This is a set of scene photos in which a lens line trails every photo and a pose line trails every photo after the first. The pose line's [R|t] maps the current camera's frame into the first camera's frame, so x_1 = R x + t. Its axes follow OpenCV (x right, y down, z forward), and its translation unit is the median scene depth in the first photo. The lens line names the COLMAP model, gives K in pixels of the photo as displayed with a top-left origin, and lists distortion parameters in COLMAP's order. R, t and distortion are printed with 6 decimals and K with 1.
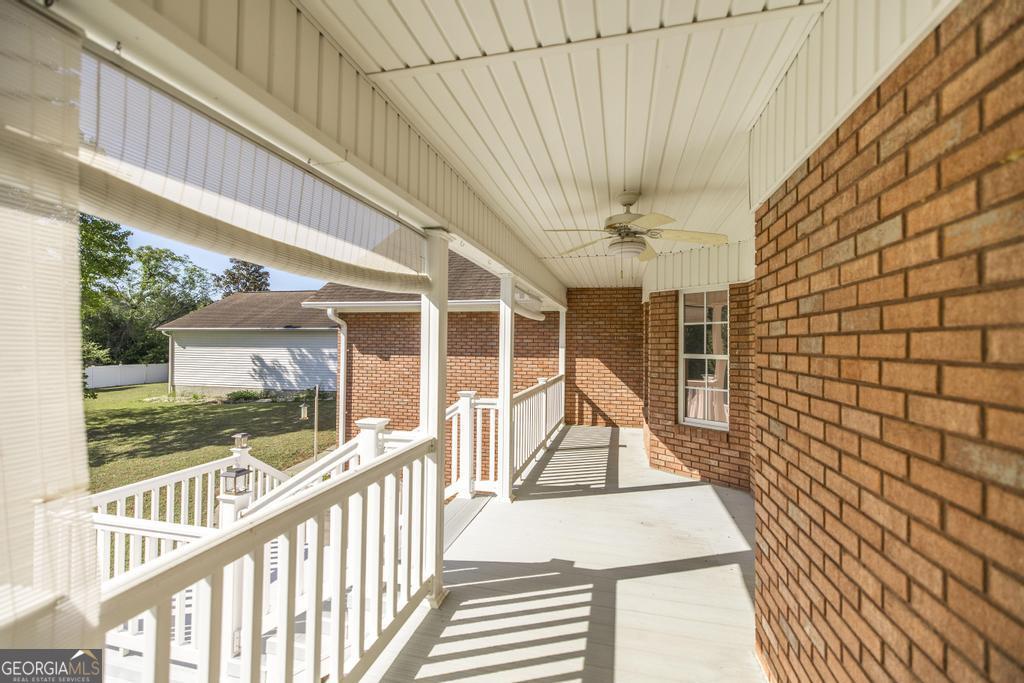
lens RADIAL K [[433.1, 0, 513.2], [0, 433.1, 338.1], [0, 0, 1]] dist [-0.000827, 0.000244]
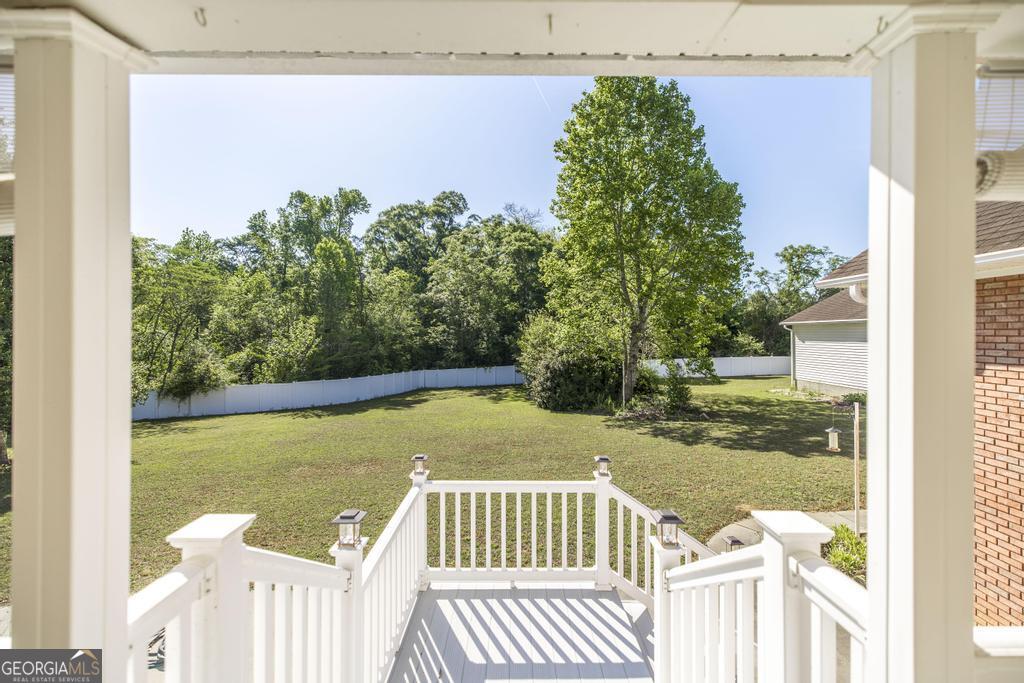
lens RADIAL K [[433.1, 0, 513.2], [0, 433.1, 338.1], [0, 0, 1]] dist [-0.000827, 0.000244]
pose [[0.249740, -0.001459, -0.968312, 0.021190], [0.017079, 0.999850, 0.002898, -0.000722], [0.968162, -0.017261, 0.249727, 0.120845]]
